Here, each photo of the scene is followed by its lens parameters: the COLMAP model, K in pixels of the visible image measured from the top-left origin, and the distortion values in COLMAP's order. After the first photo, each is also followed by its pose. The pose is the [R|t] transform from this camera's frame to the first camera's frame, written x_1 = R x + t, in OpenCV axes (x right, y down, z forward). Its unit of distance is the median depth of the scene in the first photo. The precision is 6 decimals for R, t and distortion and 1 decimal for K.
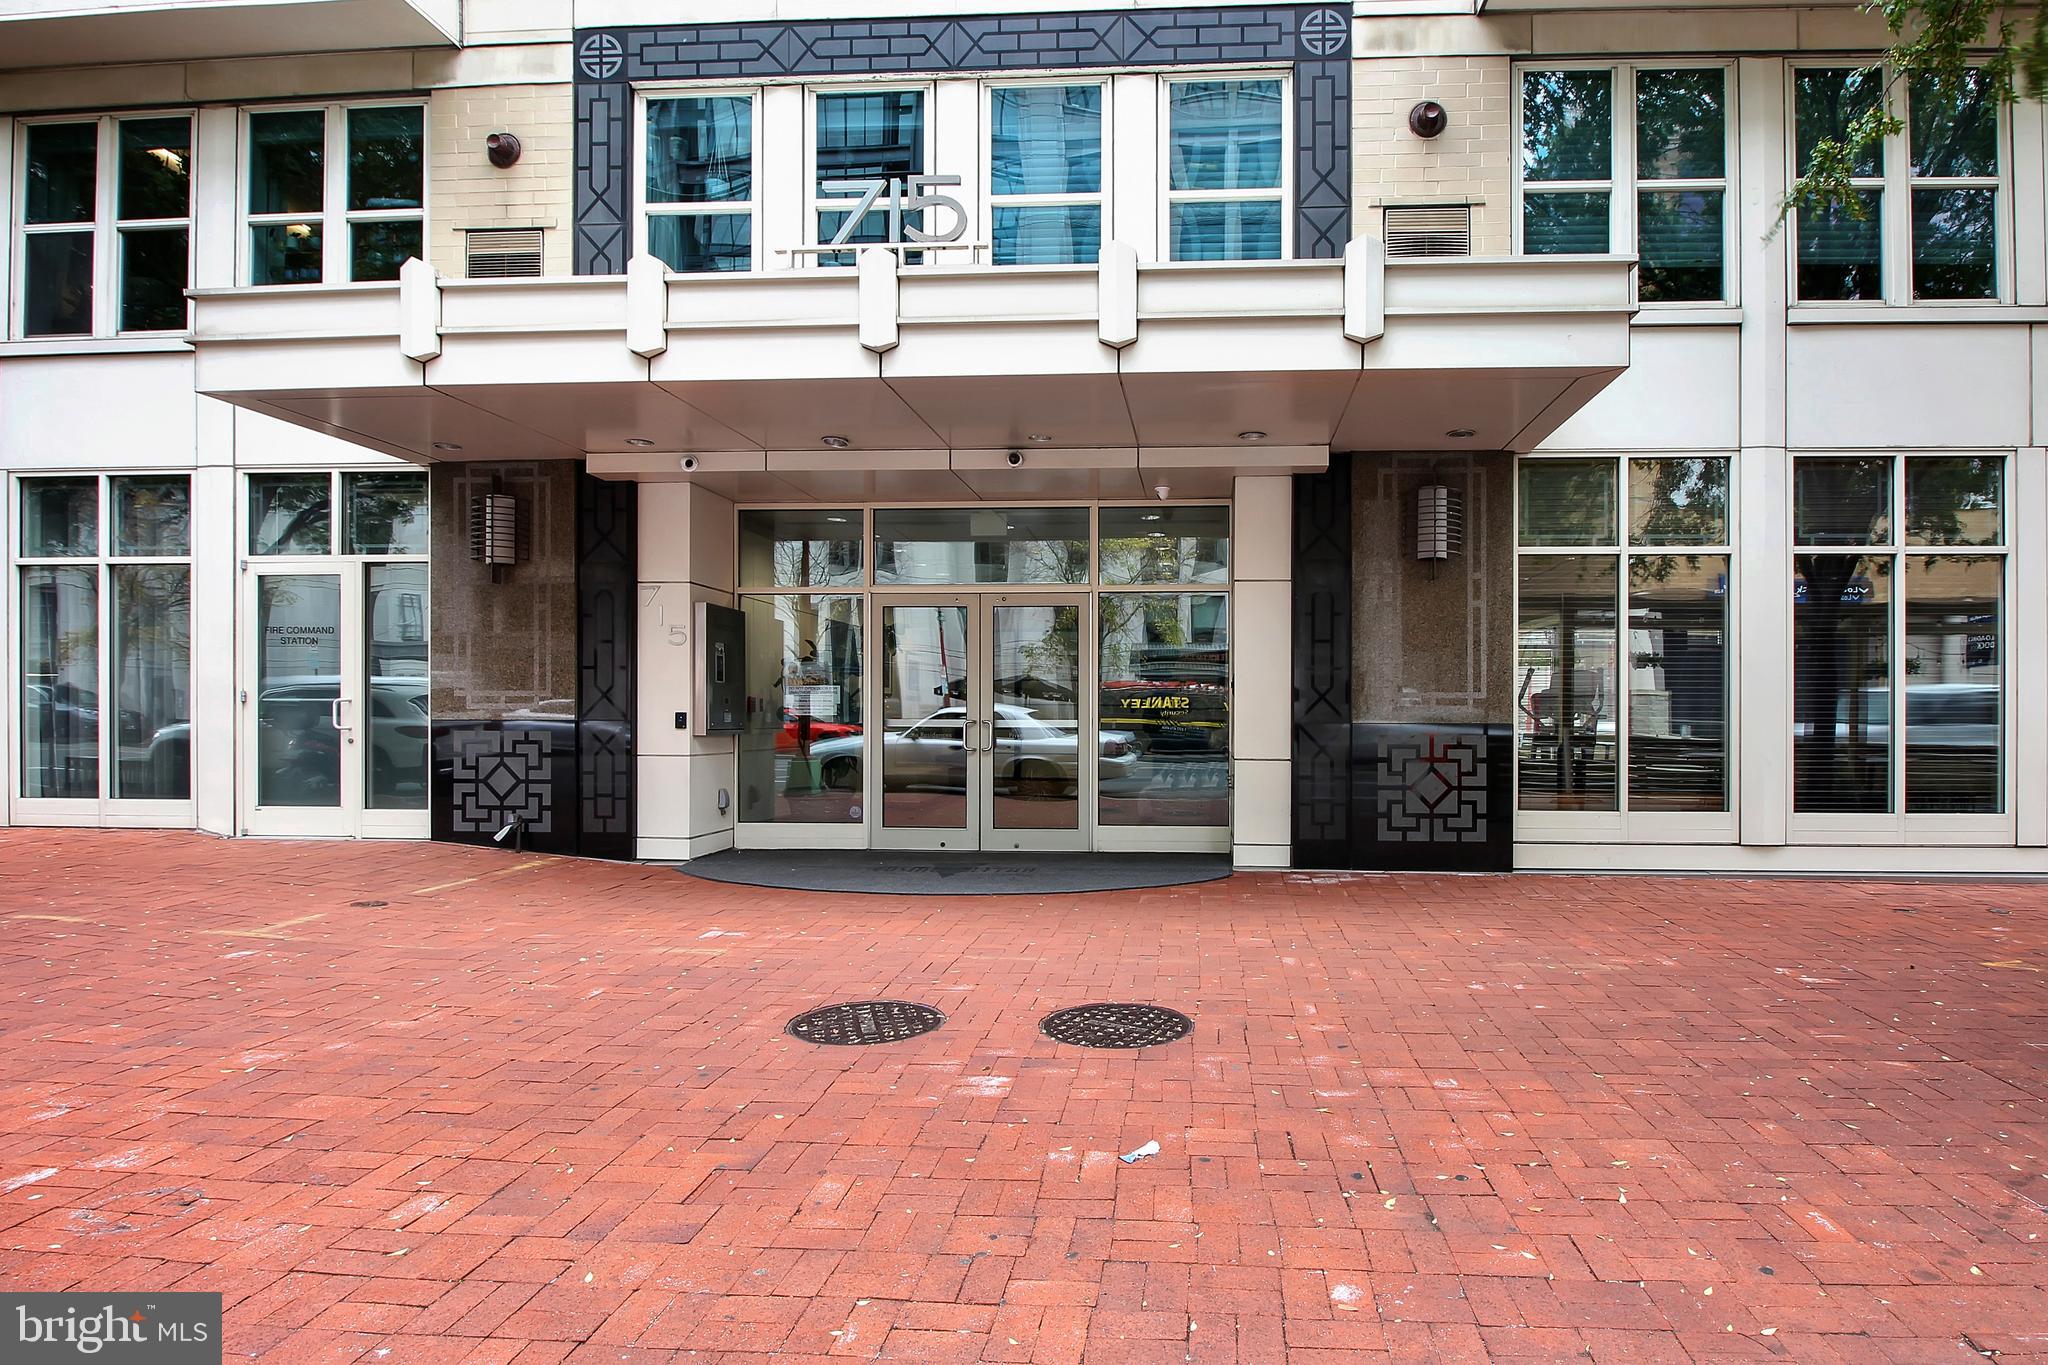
lens RADIAL K [[961.8, 0, 1017.1], [0, 961.8, 692.9], [0, 0, 1]] dist [-0.000625, -0.000113]
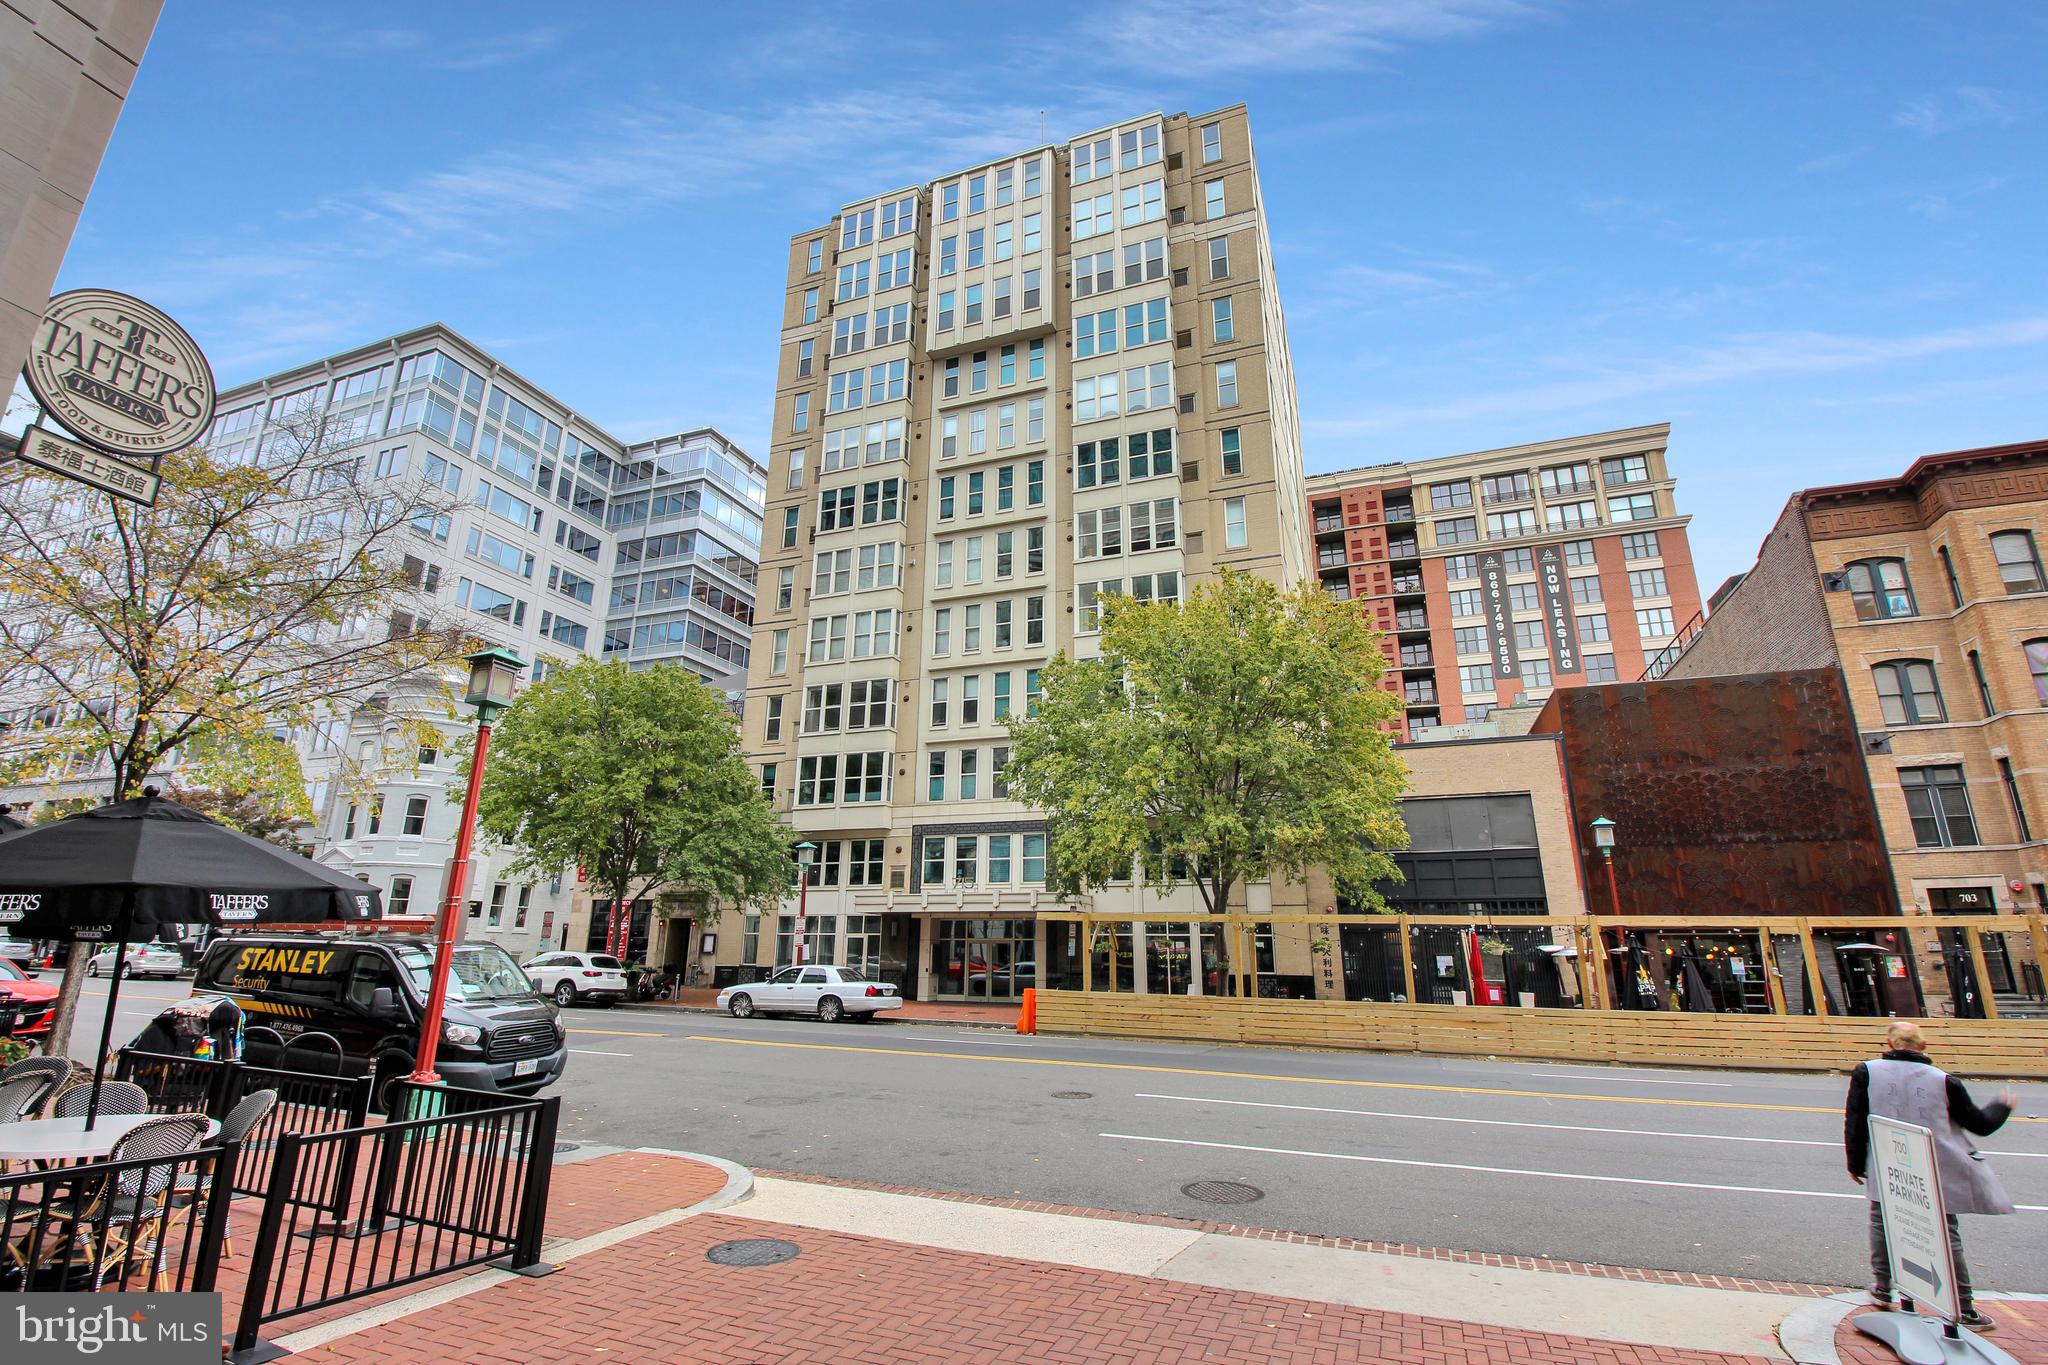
lens RADIAL K [[961.8, 0, 1039.3], [0, 961.8, 679.2], [0, 0, 1]] dist [-0.000625, -0.000113]
pose [[0.950412, -0.087402, -0.298459, 1.699777], [-0.001489, 0.958406, -0.285405, 0.003304], [0.310990, 0.271697, 0.910750, -3.504284]]
